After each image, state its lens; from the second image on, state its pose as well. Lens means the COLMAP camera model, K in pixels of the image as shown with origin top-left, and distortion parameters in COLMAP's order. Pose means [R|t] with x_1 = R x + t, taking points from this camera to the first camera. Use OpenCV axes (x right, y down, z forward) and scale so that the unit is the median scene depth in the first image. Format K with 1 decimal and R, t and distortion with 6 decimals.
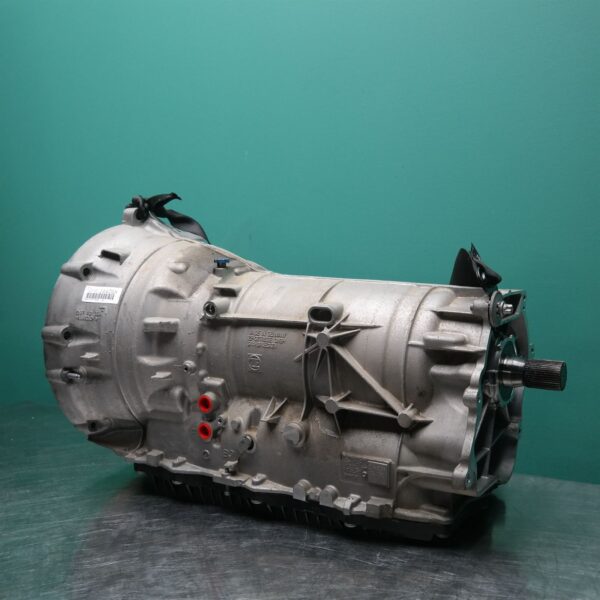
lens RADIAL K [[731.9, 0, 300.0], [0, 731.9, 300.0], [0, 0, 1]] dist [-0.021761, -0.013017]
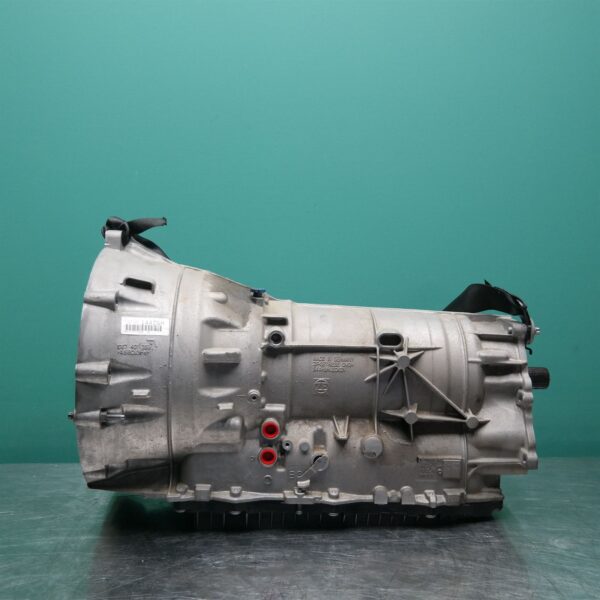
lens RADIAL K [[731.9, 0, 300.0], [0, 731.9, 300.0], [0, 0, 1]] dist [-0.021761, -0.013017]
pose [[0.809273, -0.003113, 0.587424, -0.710942], [0.014955, 0.999771, -0.015305, -0.025348], [-0.587242, 0.021171, 0.809135, 0.139121]]
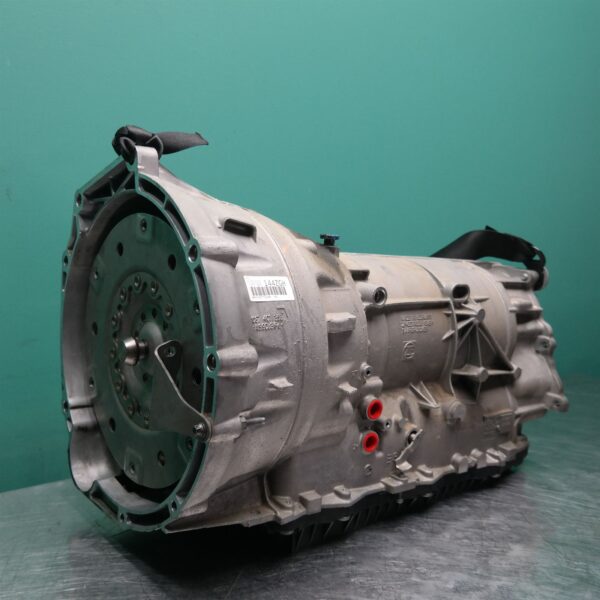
lens RADIAL K [[731.9, 0, 300.0], [0, 731.9, 300.0], [0, 0, 1]] dist [-0.021761, -0.013017]
pose [[0.311967, -0.079294, 0.946778, -0.953808], [0.027441, 0.996848, 0.074445, -0.048633], [-0.949697, 0.002756, 0.313159, 0.829357]]
